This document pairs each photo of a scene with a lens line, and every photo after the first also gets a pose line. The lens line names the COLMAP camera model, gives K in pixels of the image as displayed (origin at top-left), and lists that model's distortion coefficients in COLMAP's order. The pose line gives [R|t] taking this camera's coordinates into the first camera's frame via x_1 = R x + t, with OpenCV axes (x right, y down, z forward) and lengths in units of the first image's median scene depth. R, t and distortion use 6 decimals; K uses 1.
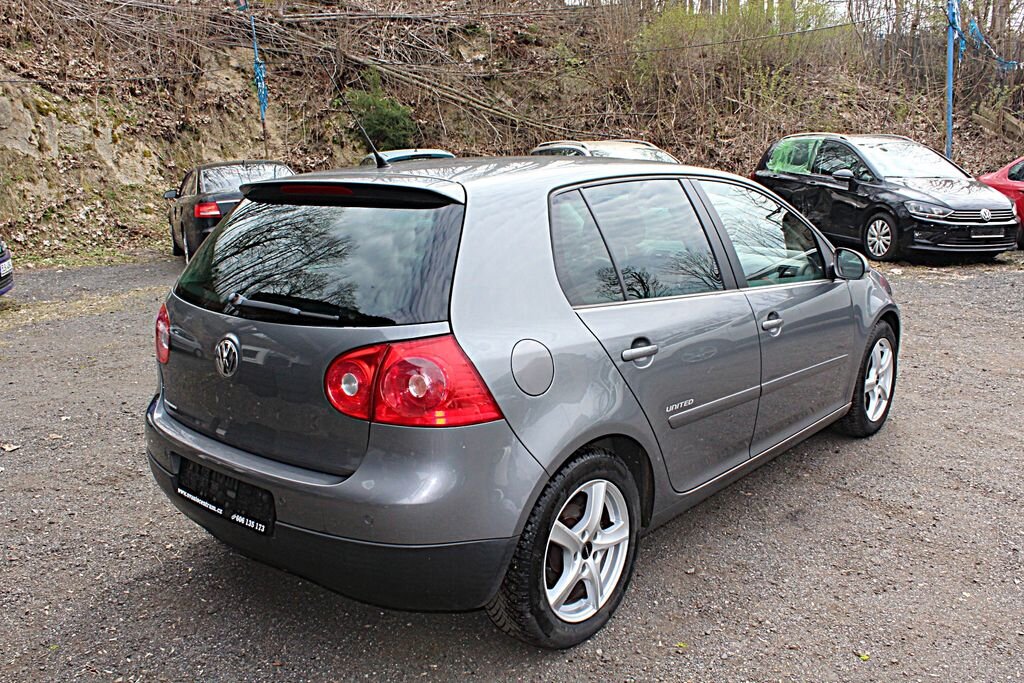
lens RADIAL K [[925.1, 0, 508.3], [0, 925.1, 343.8], [0, 0, 1]] dist [-0.167146, 0.171205]
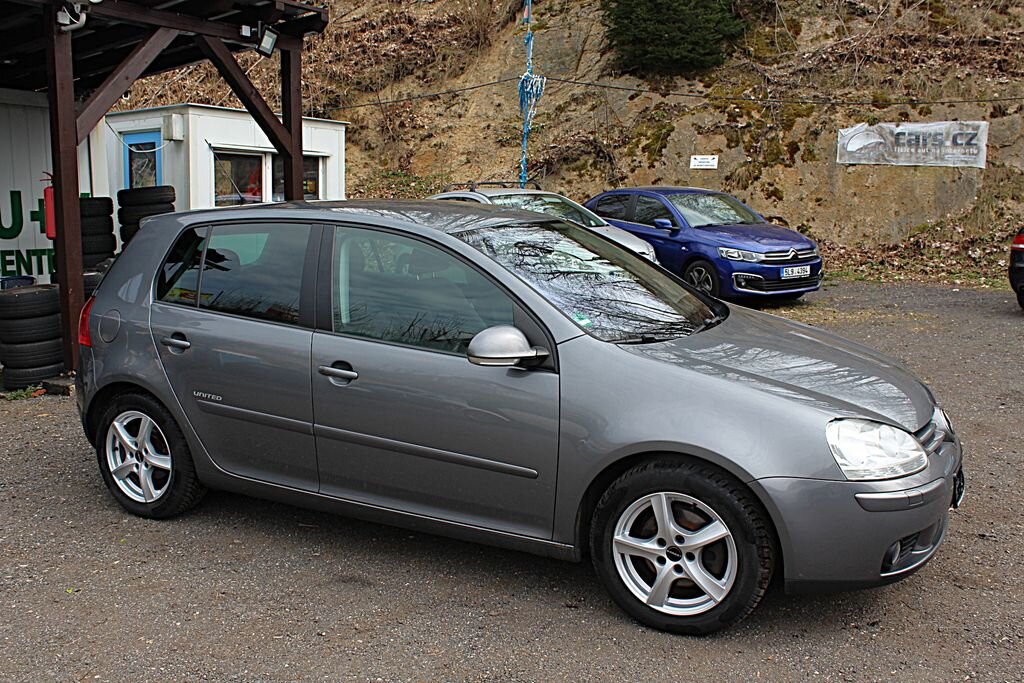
lens RADIAL K [[965.3, 0, 512.0], [0, 965.3, 341.5], [0, 0, 1]] dist [-0.158991, 0.171776]
pose [[0.211536, 0.179559, -0.960735, 0.321528], [-0.195488, 0.970889, 0.138414, -0.057715], [0.957621, 0.158532, 0.240479, 0.222736]]
